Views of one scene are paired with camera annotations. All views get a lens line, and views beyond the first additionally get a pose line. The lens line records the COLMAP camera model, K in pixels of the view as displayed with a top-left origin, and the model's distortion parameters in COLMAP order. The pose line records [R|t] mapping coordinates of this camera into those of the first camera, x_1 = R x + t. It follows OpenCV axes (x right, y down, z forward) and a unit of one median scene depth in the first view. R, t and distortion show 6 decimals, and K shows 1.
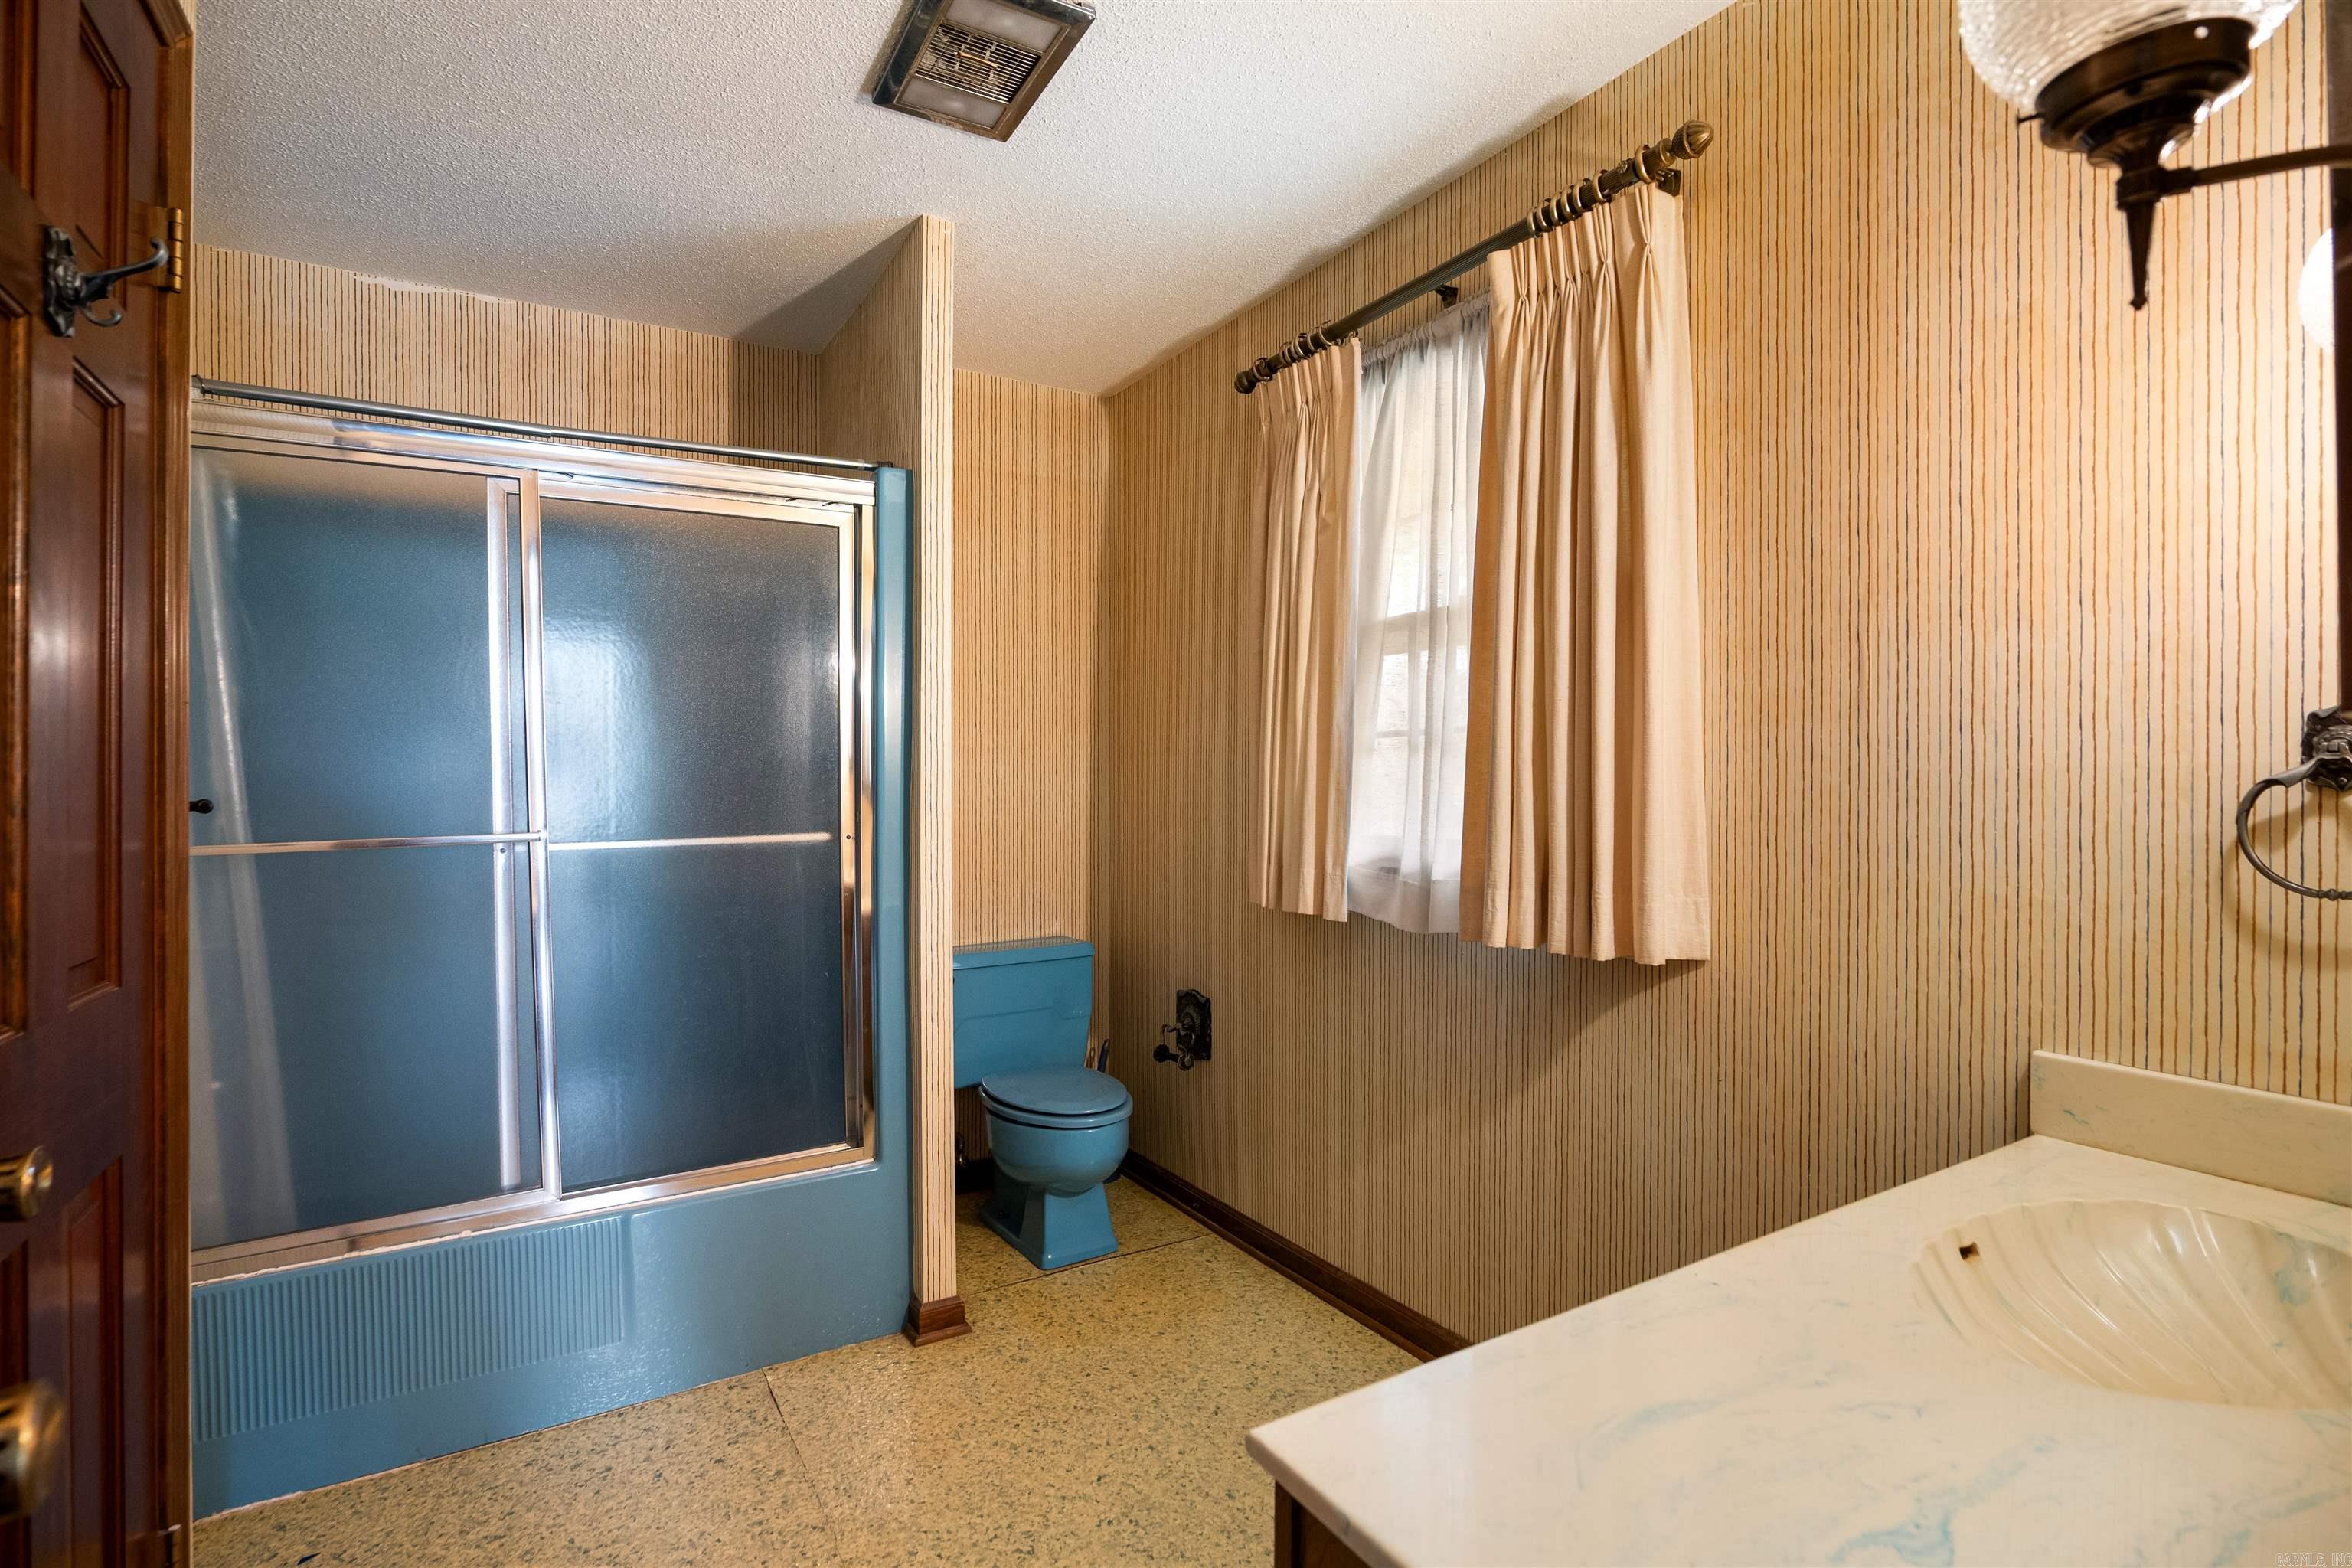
lens RADIAL K [[1108.7, 0, 1180.6], [0, 1108.7, 768.8], [0, 0, 1]] dist [-0.020768, 0.005069]
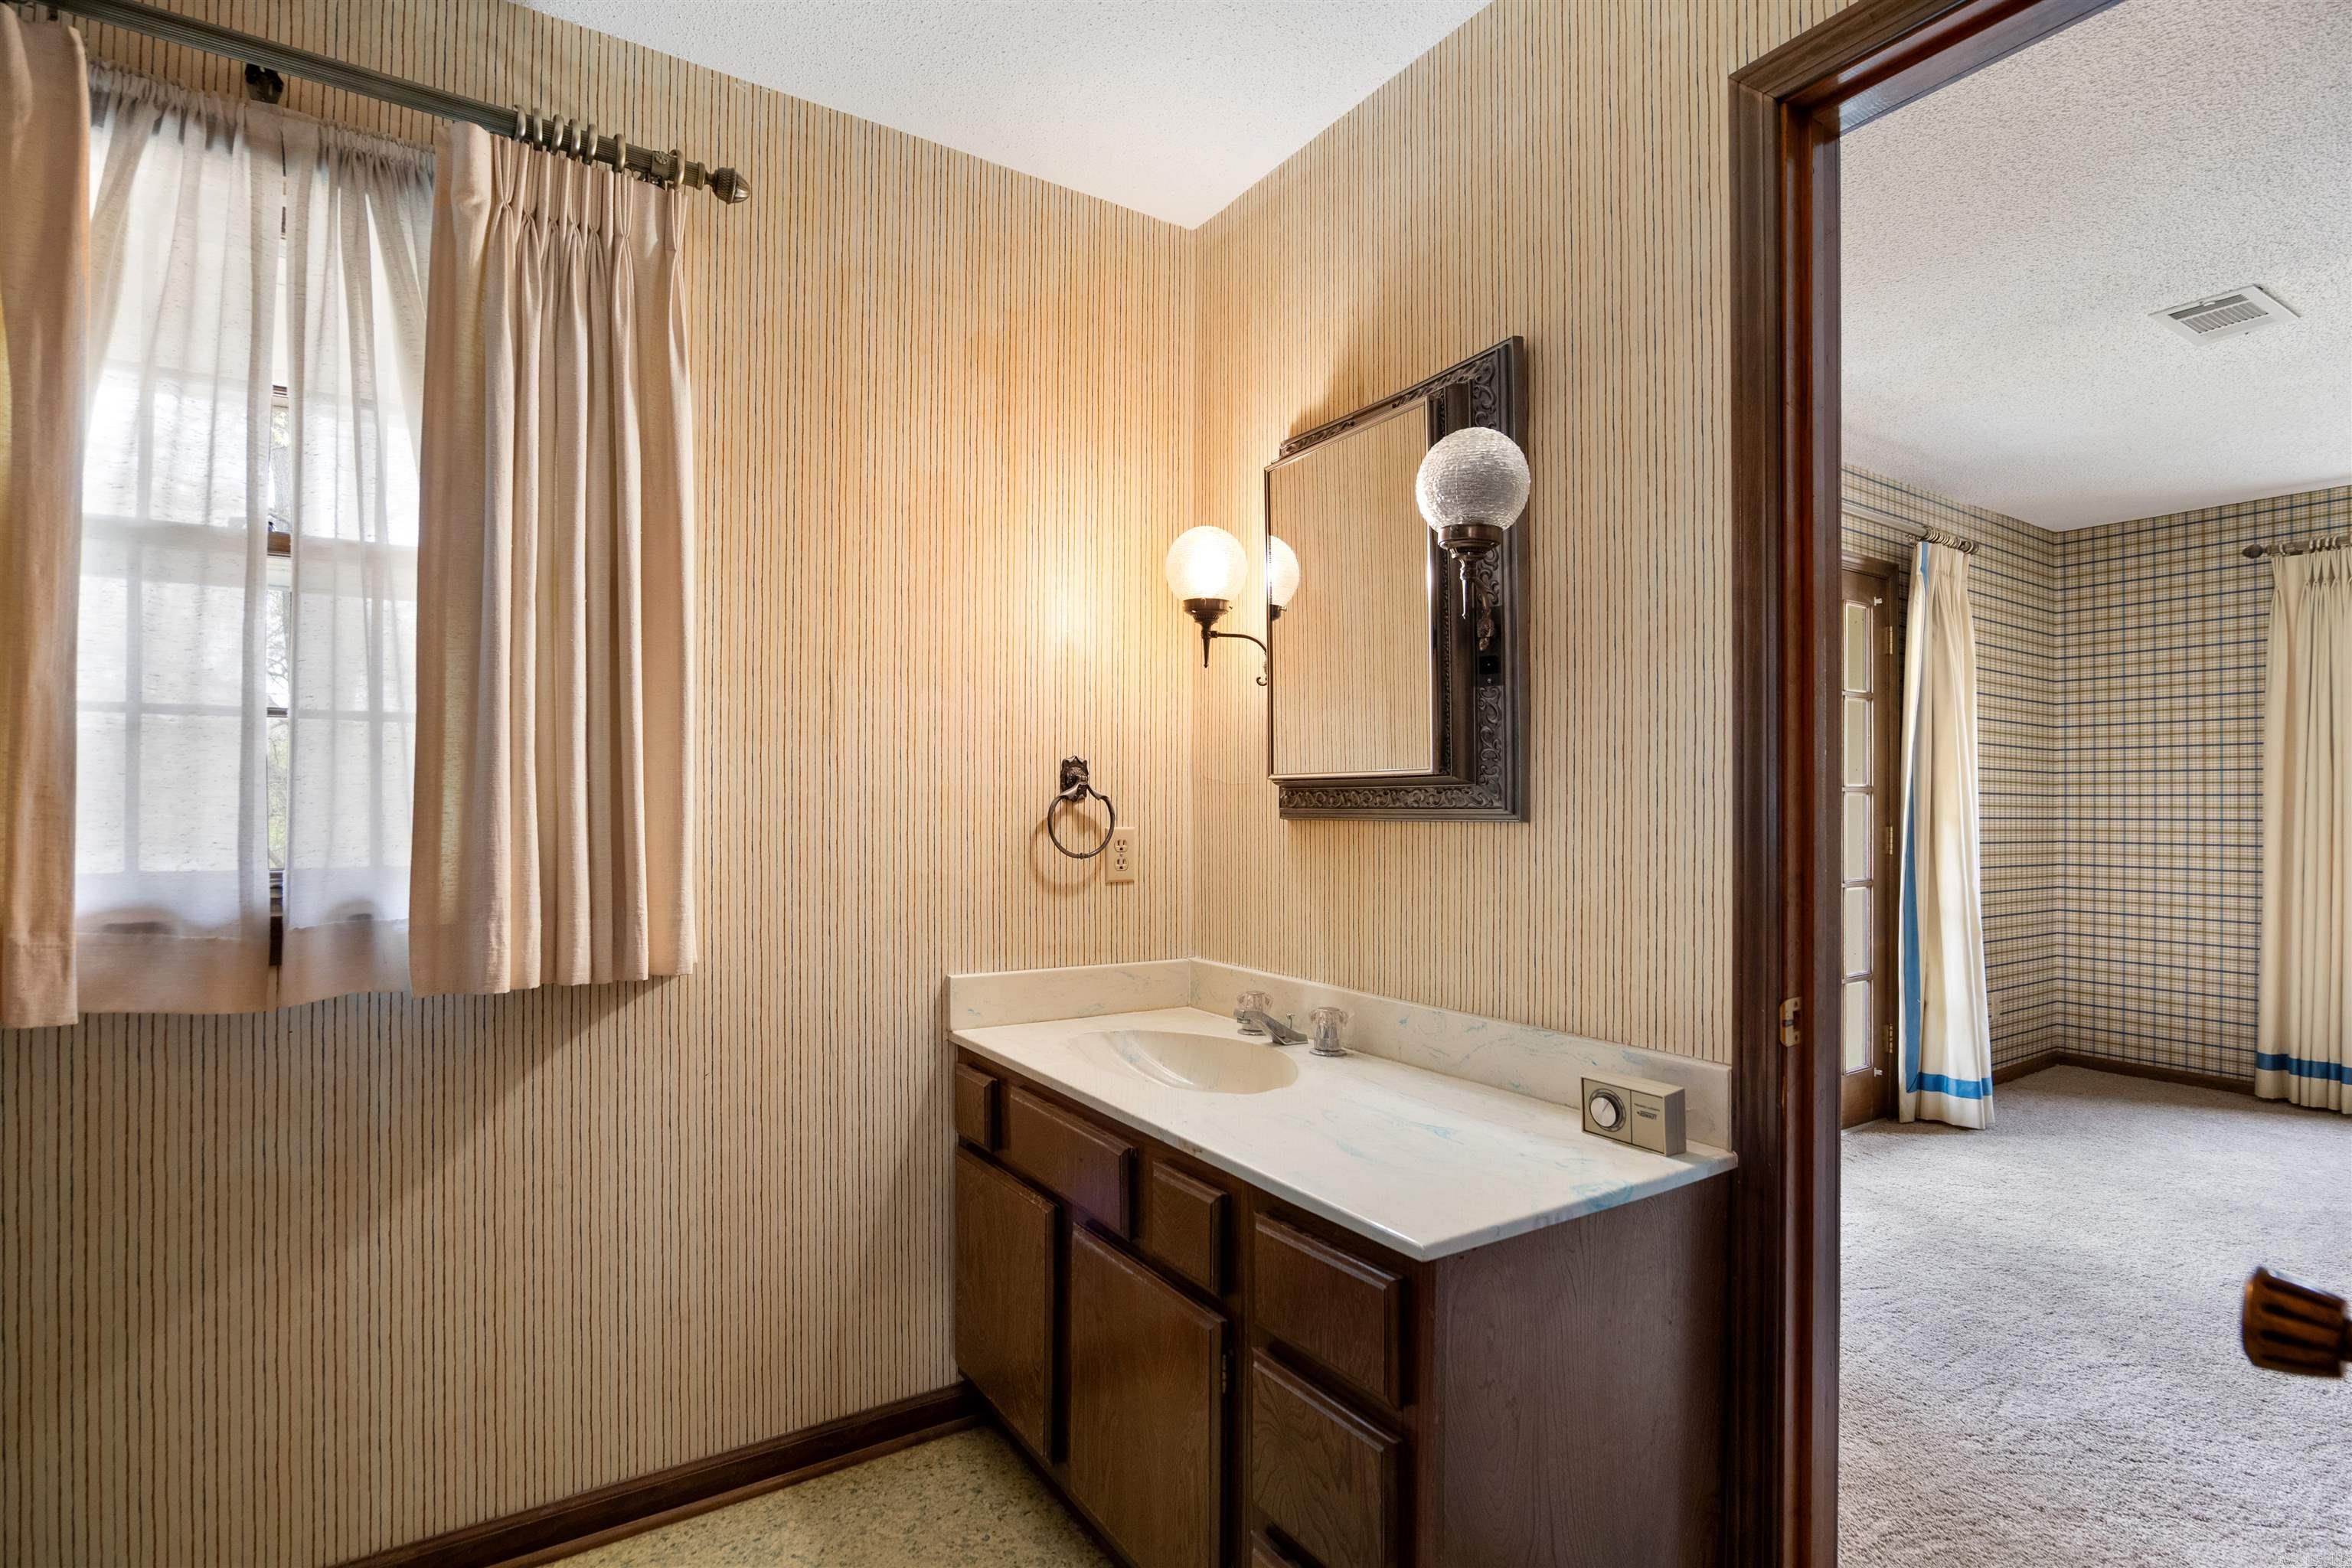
lens RADIAL K [[1105.9, 0, 1140.8], [0, 1105.9, 794.2], [0, 0, 1]] dist [-0.021443, 0.006960]
pose [[-0.012005, 0.018096, 0.999764, -0.624675], [-0.013780, 0.999738, -0.018261, 0.029489], [-0.999833, -0.013996, -0.011752, 0.650487]]
